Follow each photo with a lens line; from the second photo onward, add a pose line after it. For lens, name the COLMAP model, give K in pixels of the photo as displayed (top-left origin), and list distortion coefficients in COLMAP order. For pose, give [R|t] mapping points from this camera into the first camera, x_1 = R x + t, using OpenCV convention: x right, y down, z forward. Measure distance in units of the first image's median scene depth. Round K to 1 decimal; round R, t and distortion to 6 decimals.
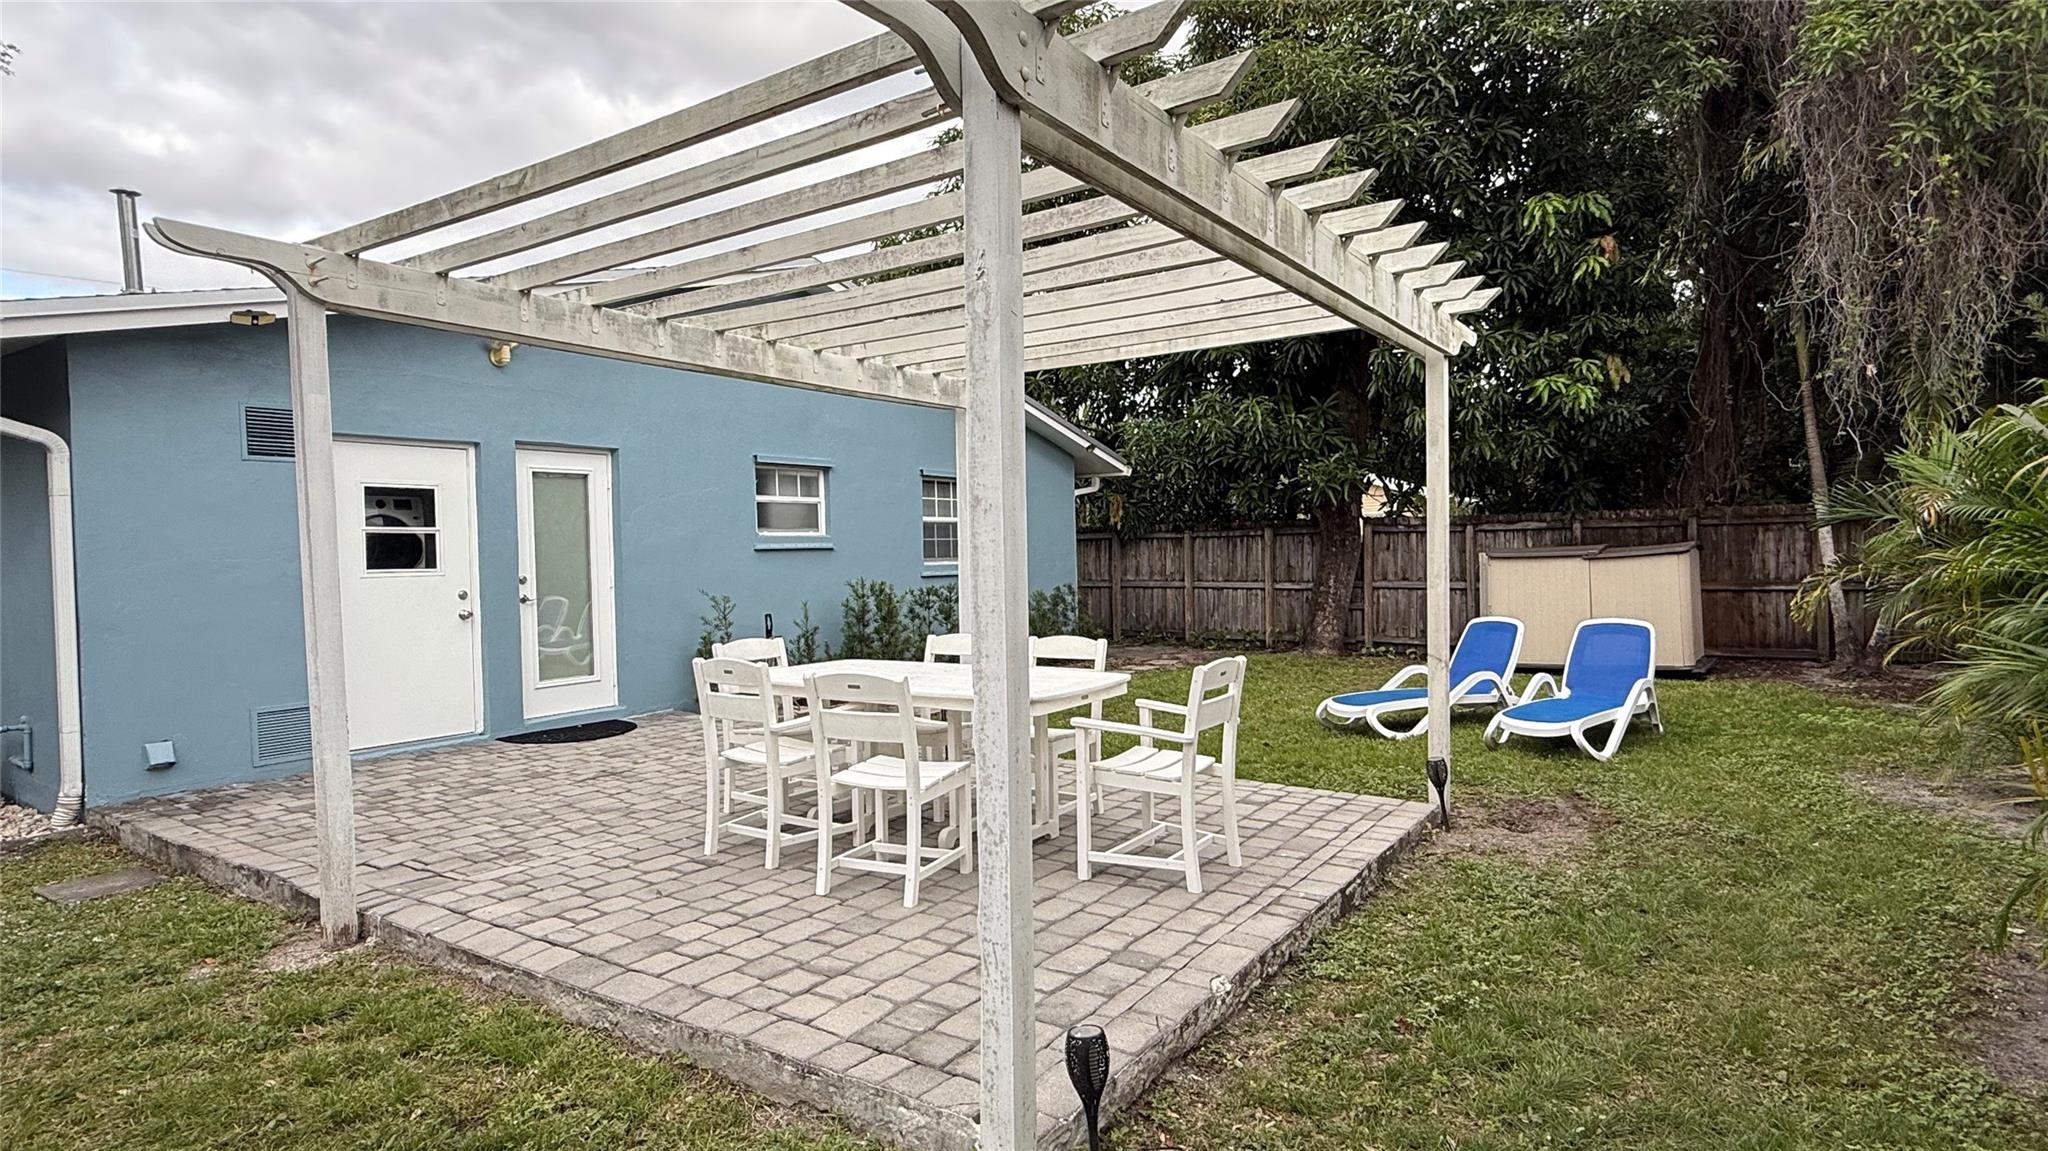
lens RADIAL K [[1066.0, 0, 1017.4], [0, 1066.0, 578.5], [0, 0, 1]] dist [-0.000076, 0.000233]
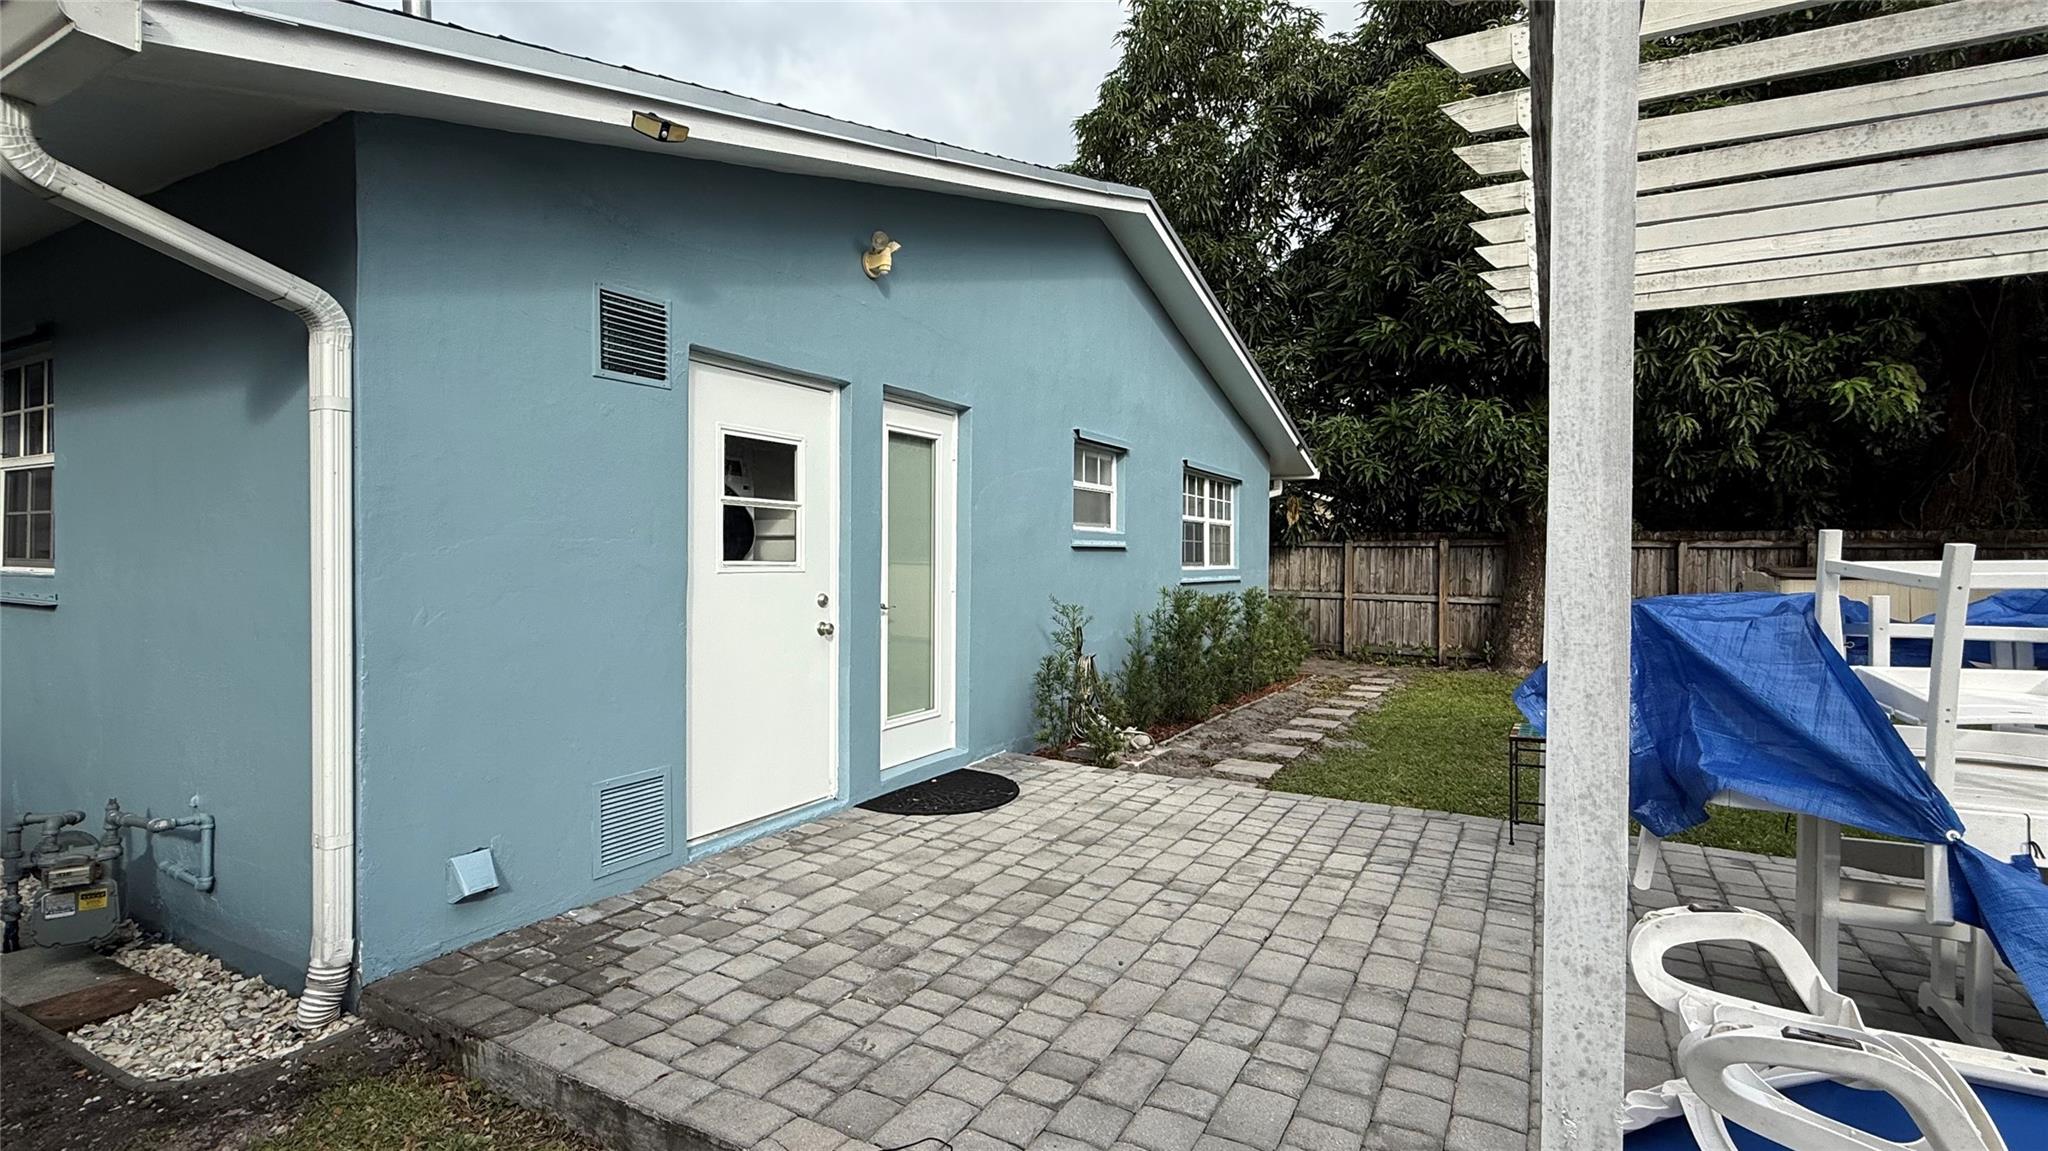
lens RADIAL K [[951.0, 0, 1020.7], [0, 951.0, 578.0], [0, 0, 1]] dist [-0.000853, -0.000705]
pose [[0.995513, 0.024136, 0.091499, -0.419120], [-0.023835, 0.999706, -0.004384, 0.000525], [-0.091578, 0.002184, 0.995795, 0.345660]]
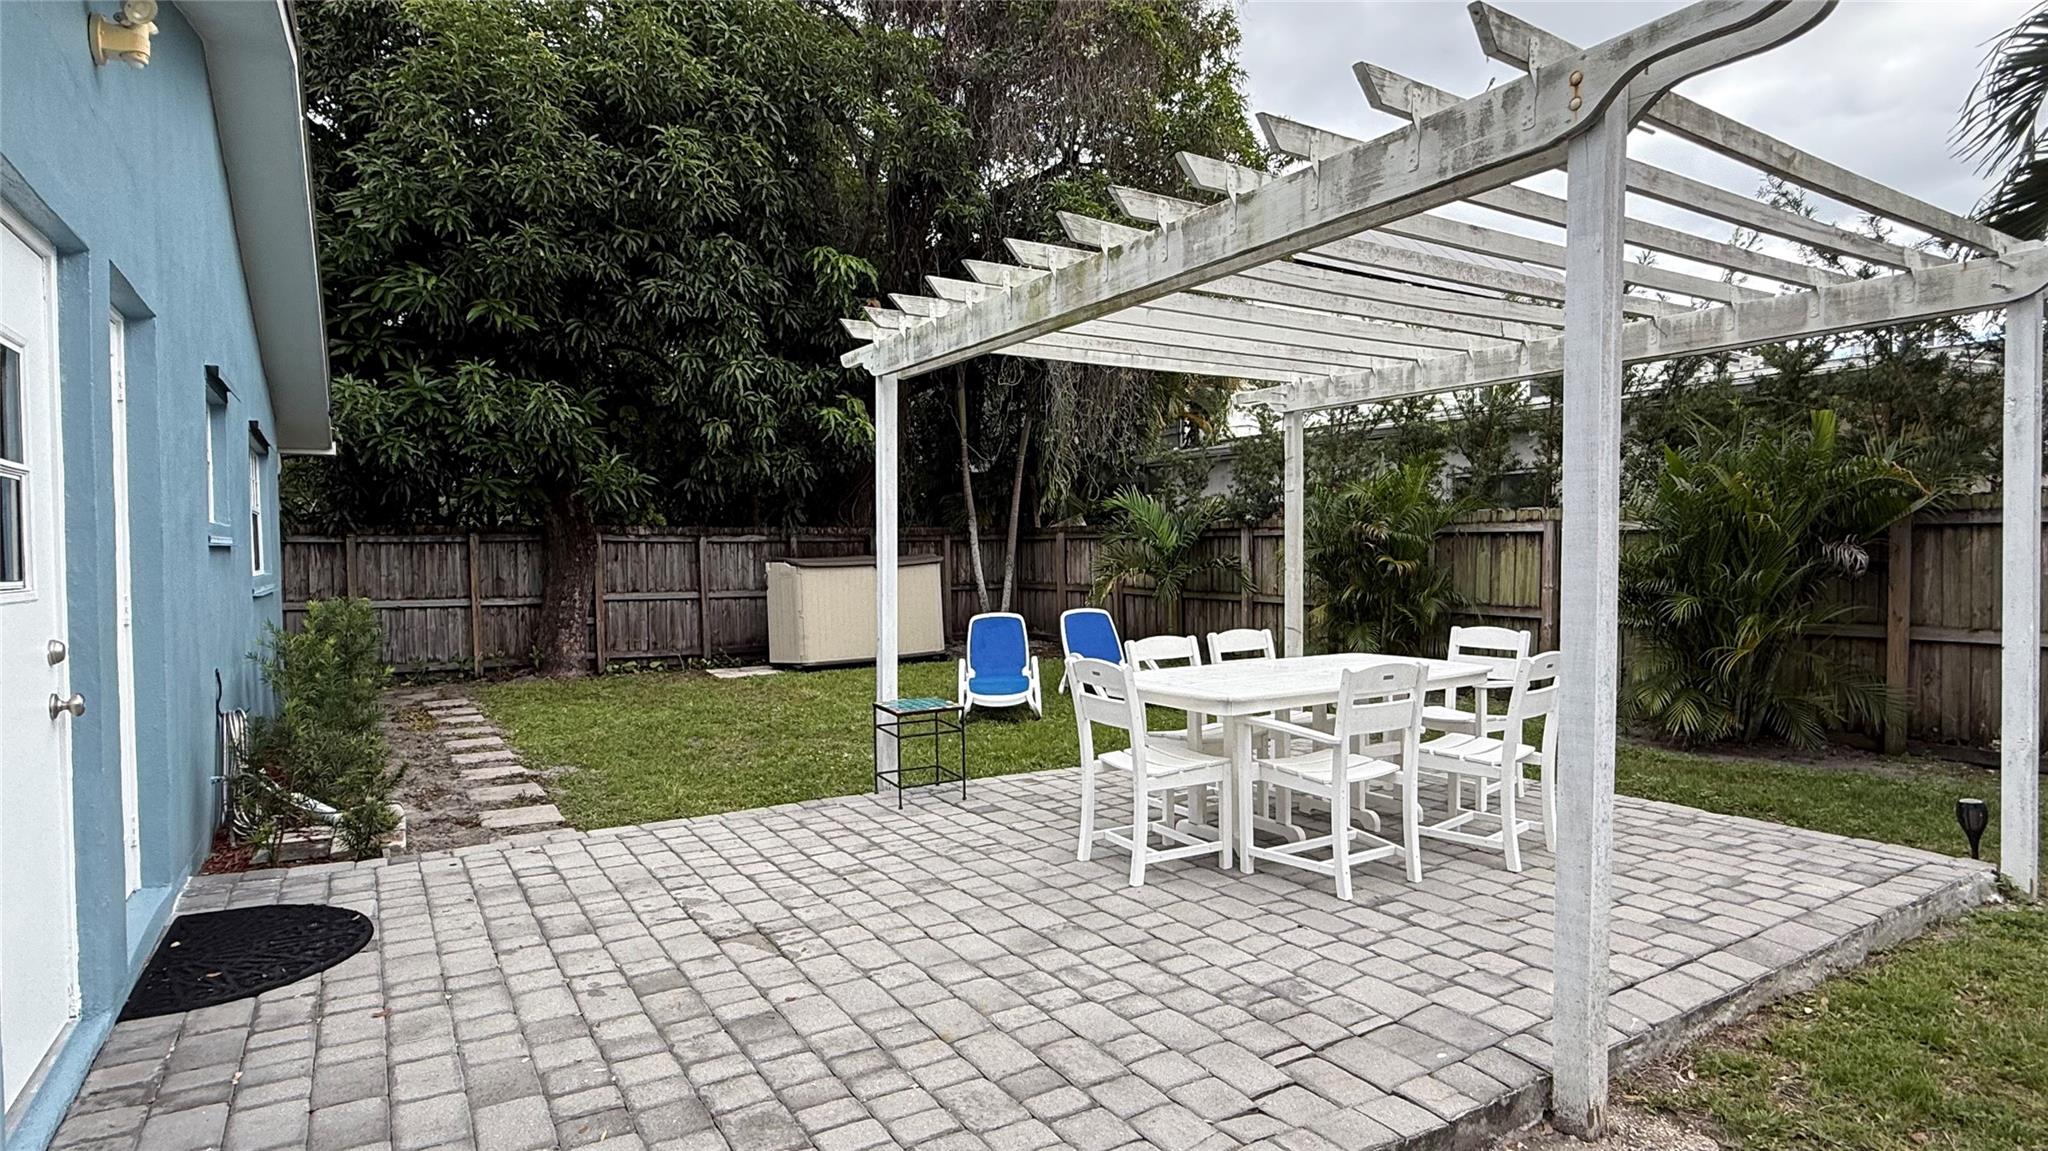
lens RADIAL K [[1066.0, 0, 1017.4], [0, 1066.0, 578.5], [0, 0, 1]] dist [-0.000076, 0.000233]
pose [[0.406800, -0.009366, 0.913469, -0.674131], [0.025195, 0.999682, -0.000970, -0.001320], [-0.913170, 0.023409, 0.406906, 0.511637]]
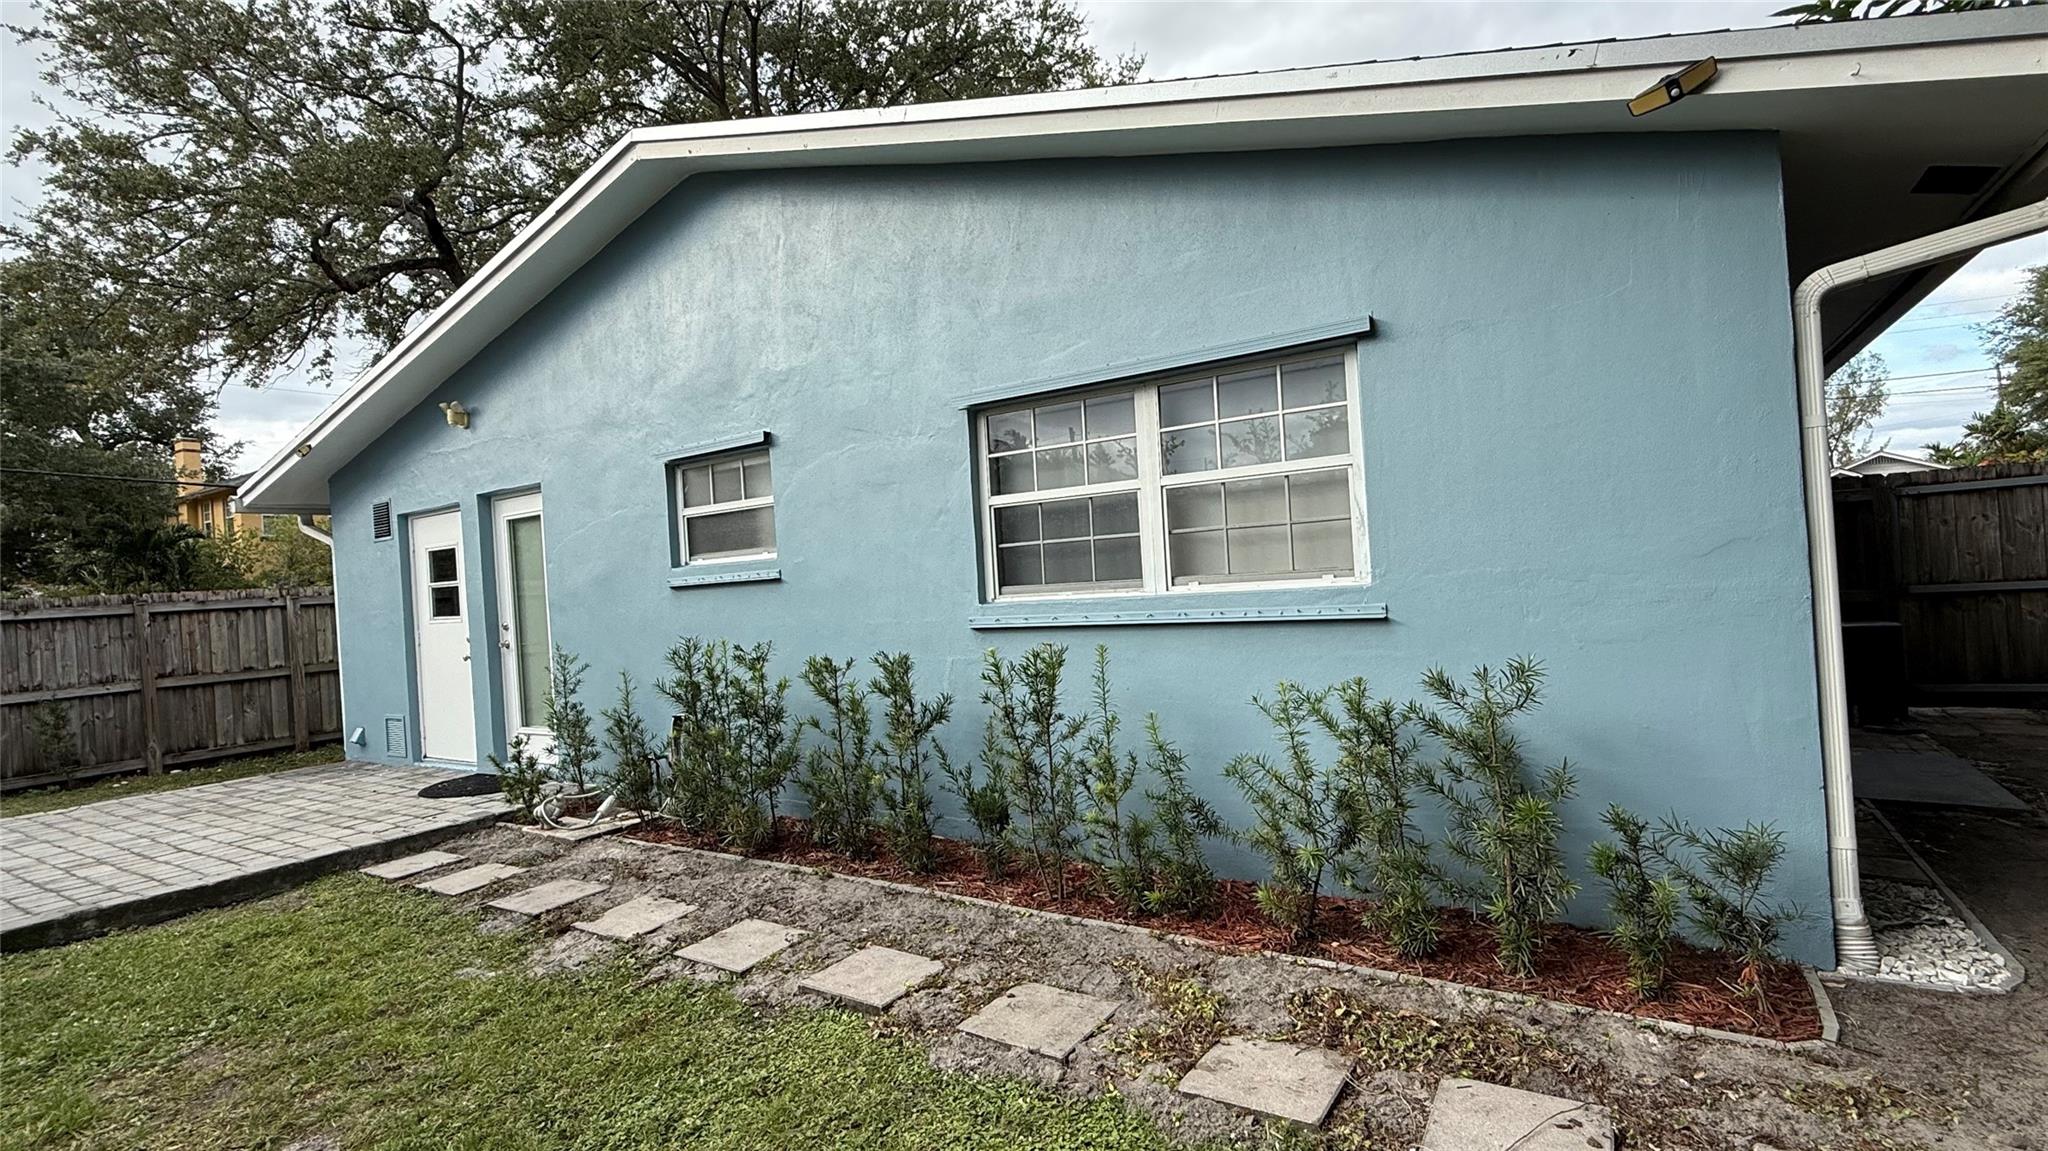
lens RADIAL K [[951.0, 0, 1020.7], [0, 951.0, 578.0], [0, 0, 1]] dist [-0.000853, -0.000705]
pose [[0.023801, 0.014775, -0.999608, 0.464539], [0.034969, 0.999267, 0.015602, -0.042113], [0.999105, -0.035326, 0.023267, 1.458654]]
